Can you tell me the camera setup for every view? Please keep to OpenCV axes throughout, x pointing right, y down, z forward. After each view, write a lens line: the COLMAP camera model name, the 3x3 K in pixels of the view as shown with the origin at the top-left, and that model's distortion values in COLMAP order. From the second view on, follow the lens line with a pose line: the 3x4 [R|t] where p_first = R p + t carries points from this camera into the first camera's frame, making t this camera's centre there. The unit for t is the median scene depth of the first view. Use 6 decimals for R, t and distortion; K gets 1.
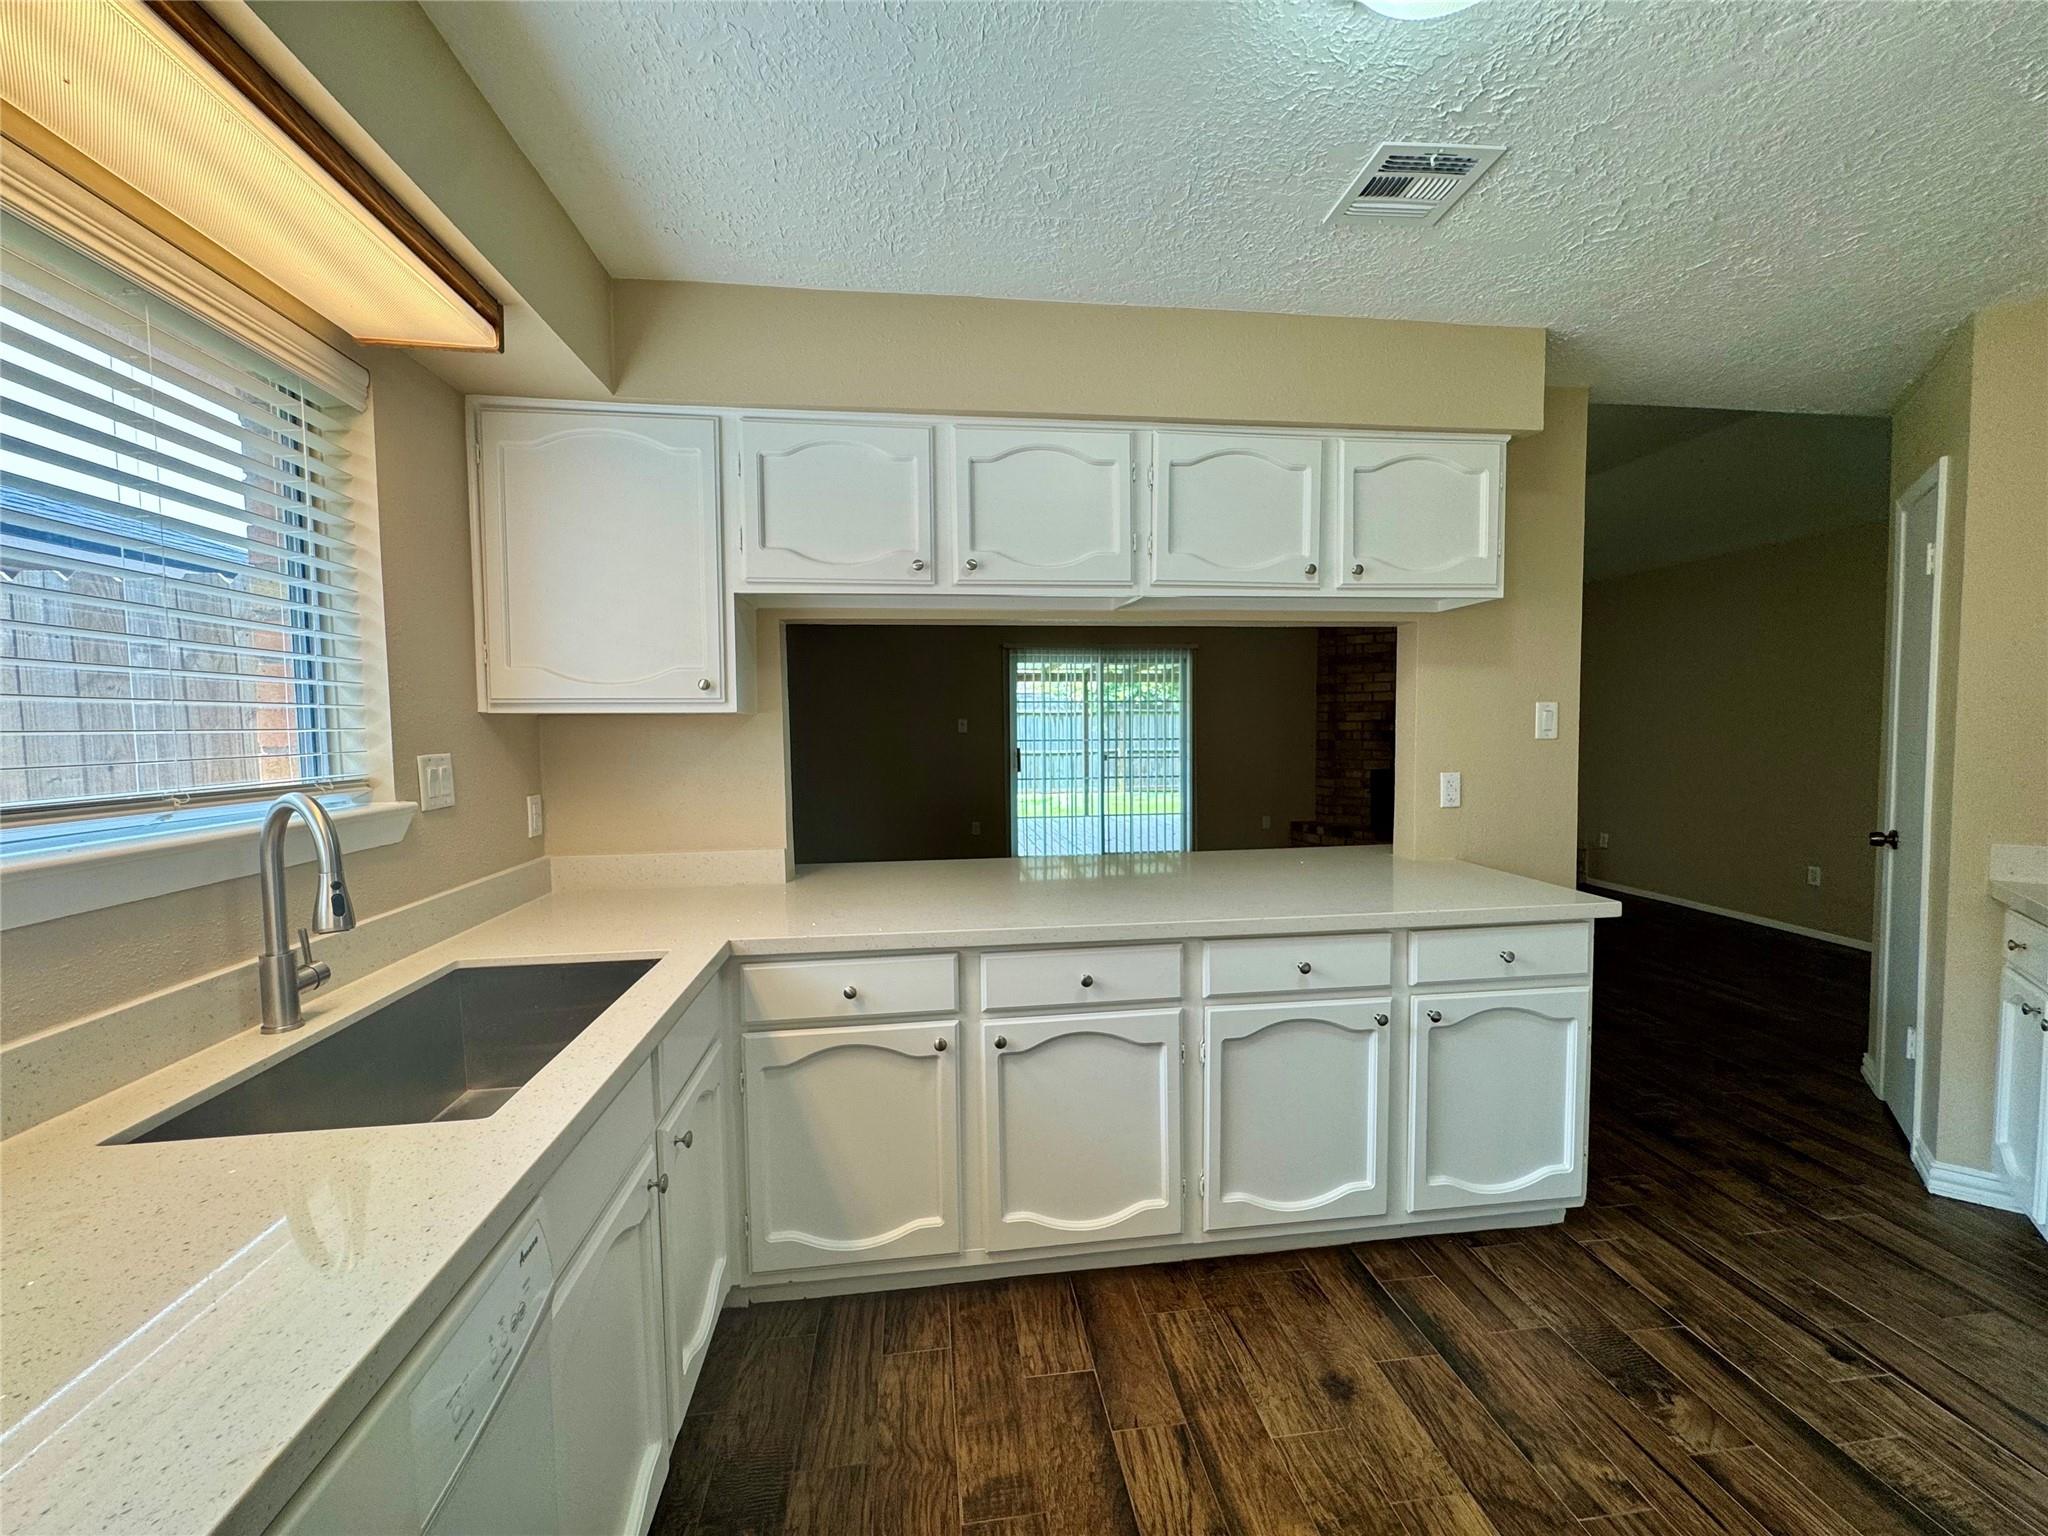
lens RADIAL K [[816.3, 0, 1017.4], [0, 816.3, 765.3], [0, 0, 1]] dist [-0.003332, 0.000301]
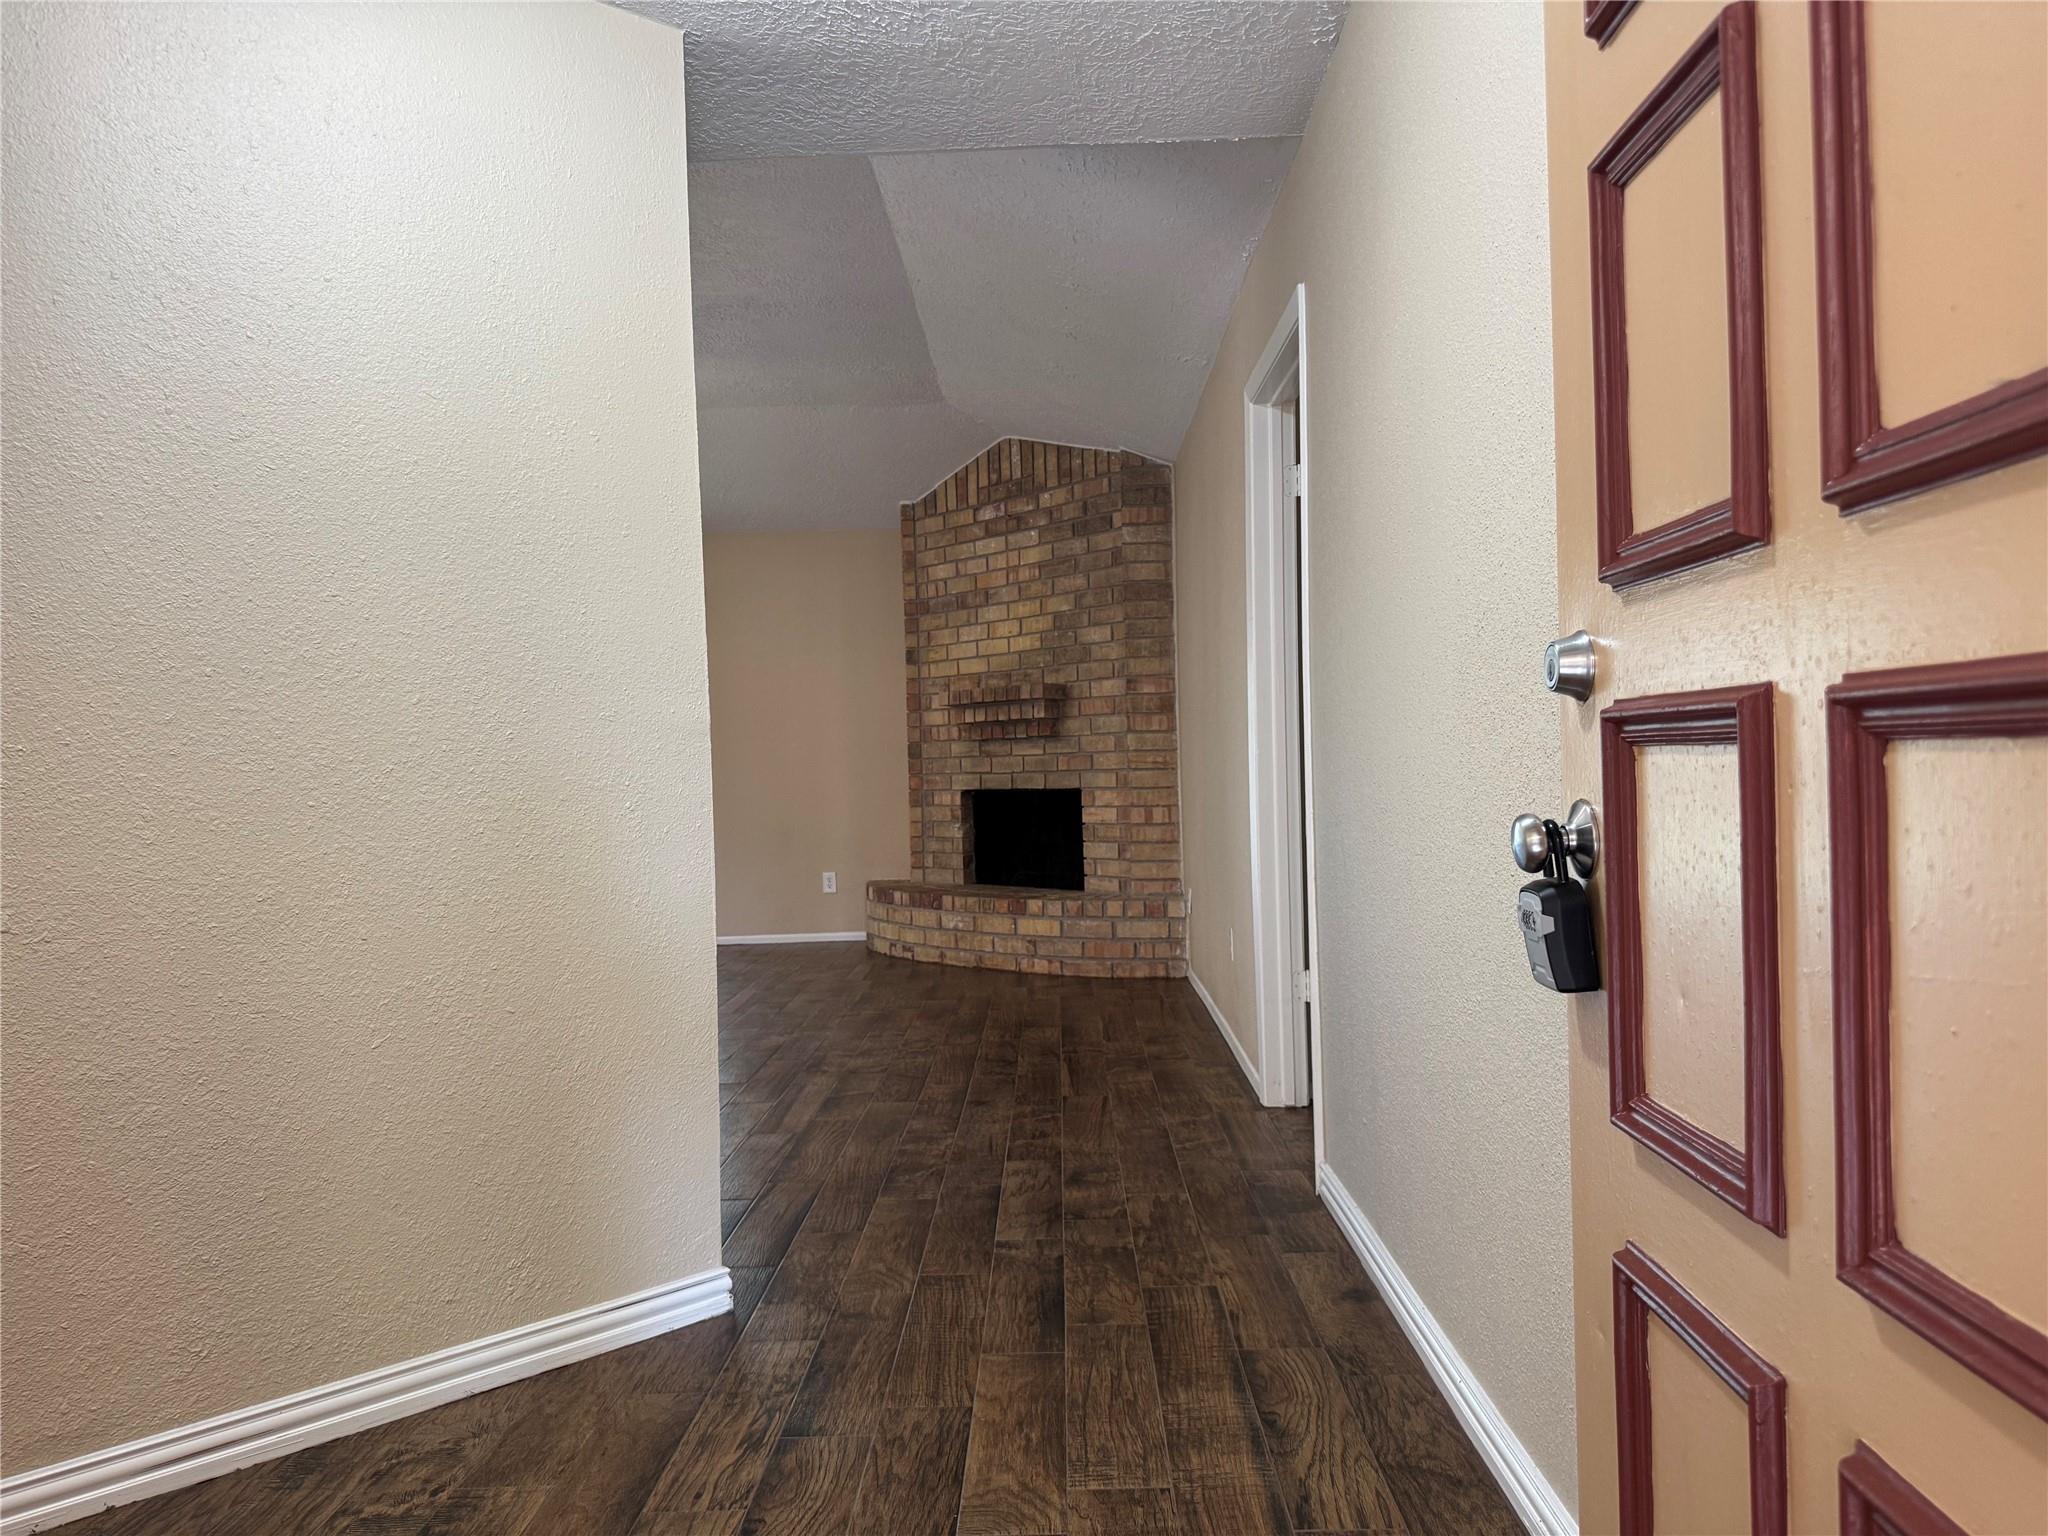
lens RADIAL K [[1455.1, 0, 1024.1], [0, 1455.1, 786.8], [0, 0, 1]] dist [0.024253, -0.054081]
pose [[0.988375, -0.008852, -0.151777, 0.631786], [0.003918, 0.999455, -0.032776, 0.037134], [0.151984, 0.031801, 0.987871, -0.034815]]
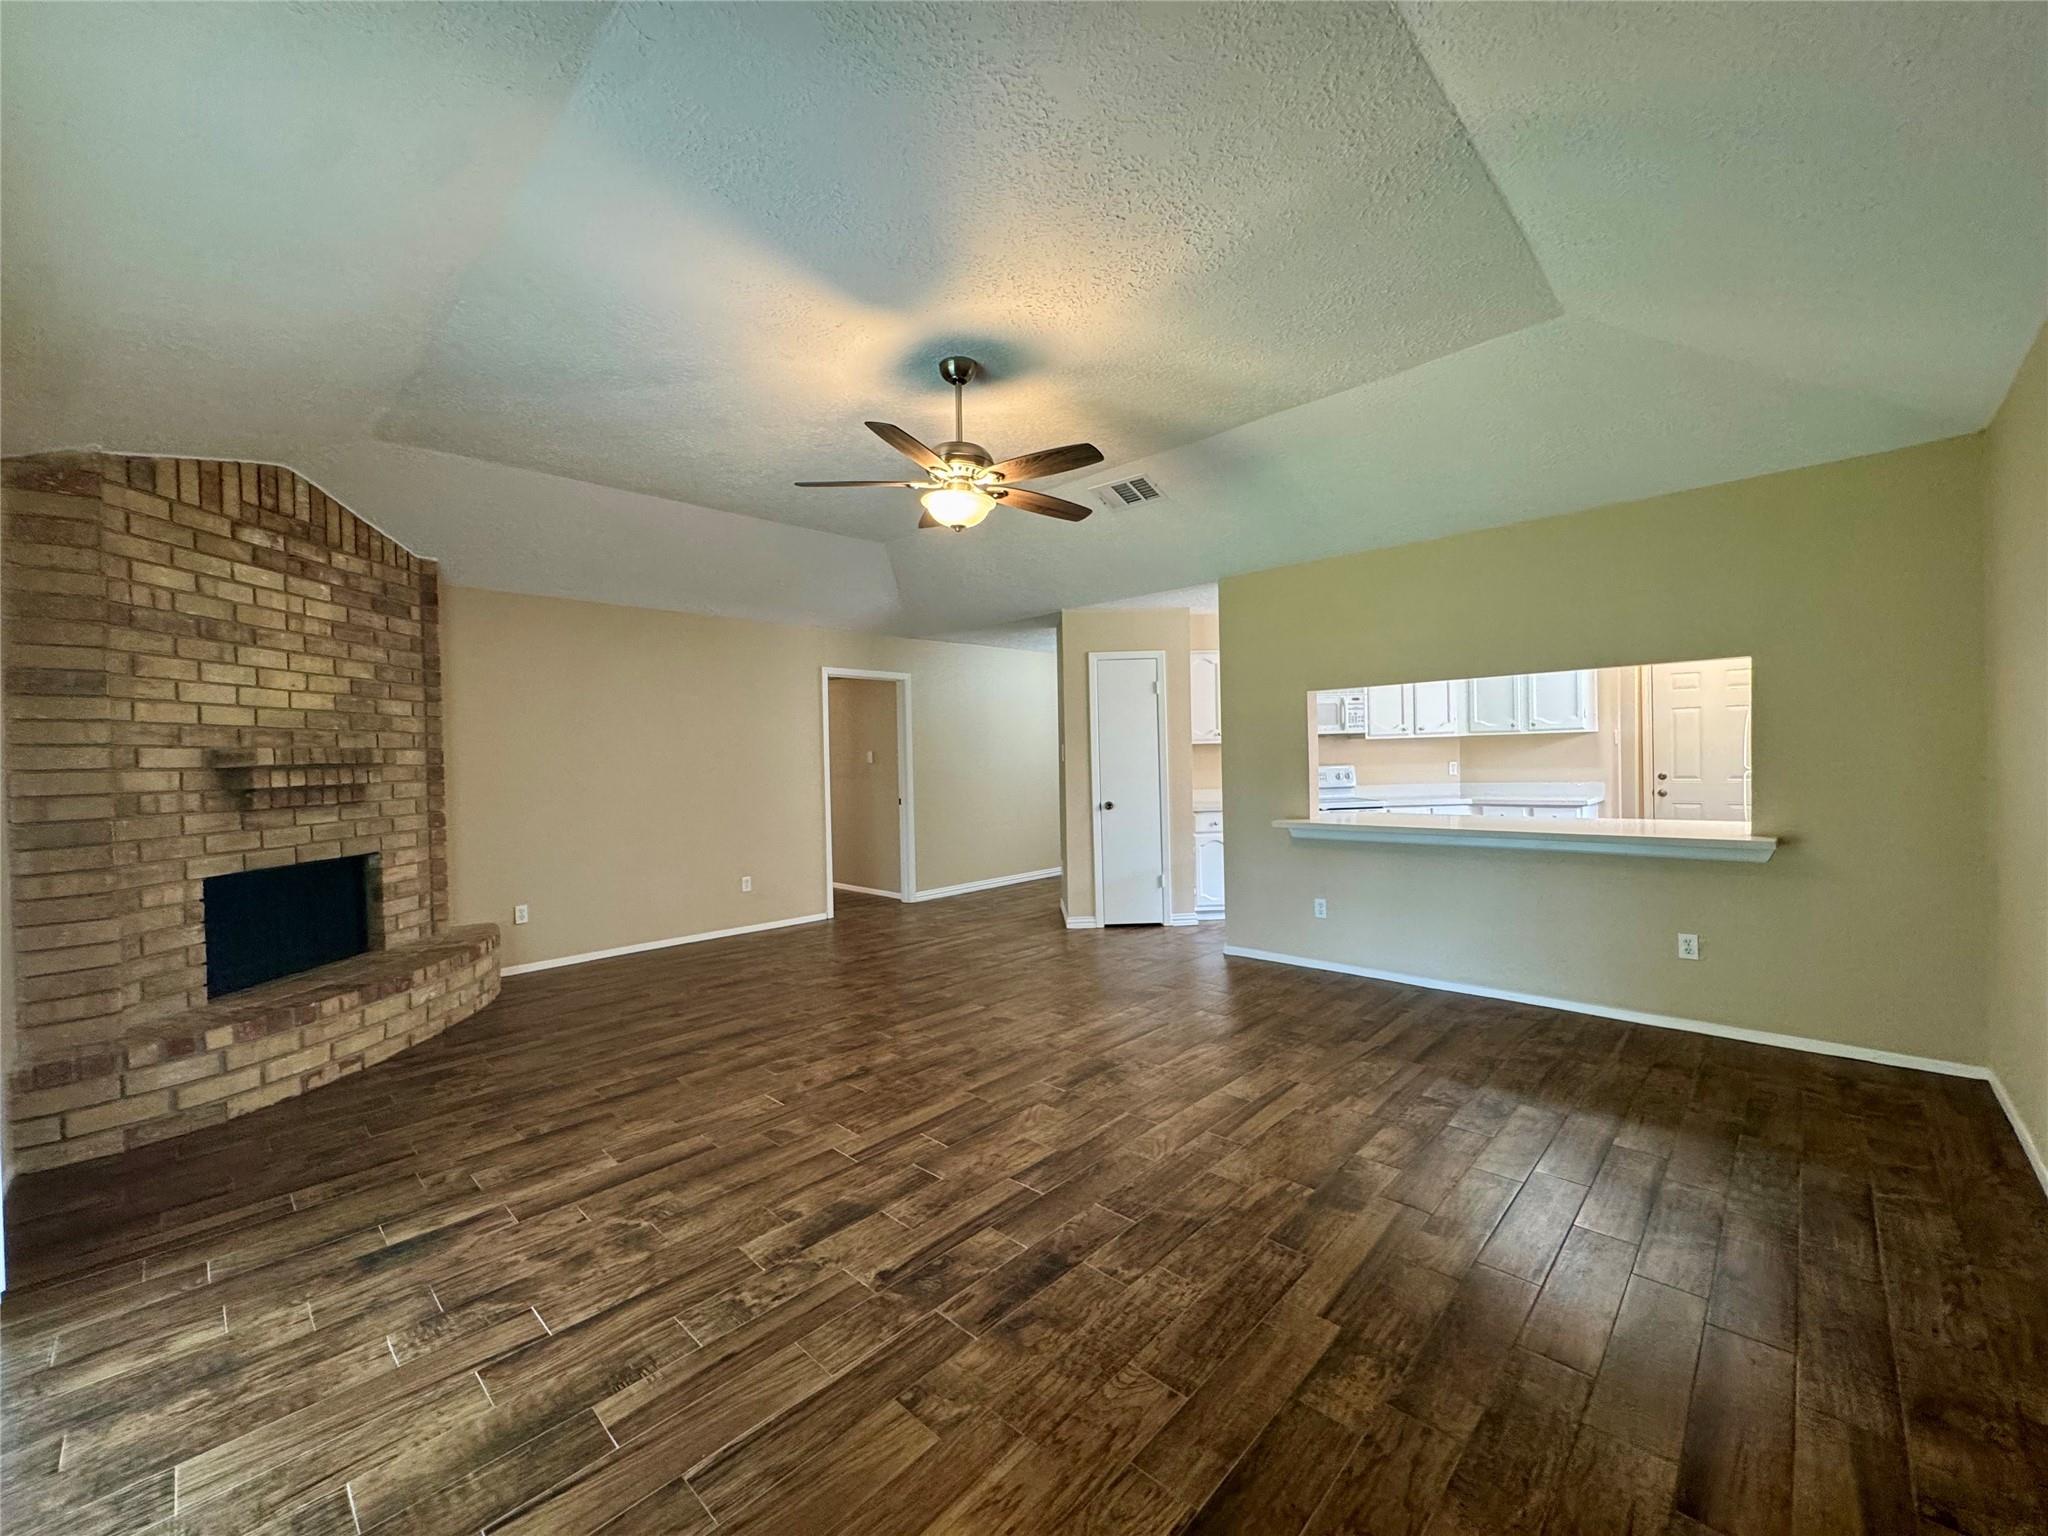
lens RADIAL K [[816.3, 0, 1018.4], [0, 816.3, 763.4], [0, 0, 1]] dist [-0.003332, 0.000301]
pose [[-0.620993, 0.026792, 0.783358, -0.185595], [0.076157, 0.996749, 0.026282, -0.034374], [-0.780107, 0.075979, -0.621015, 0.913483]]
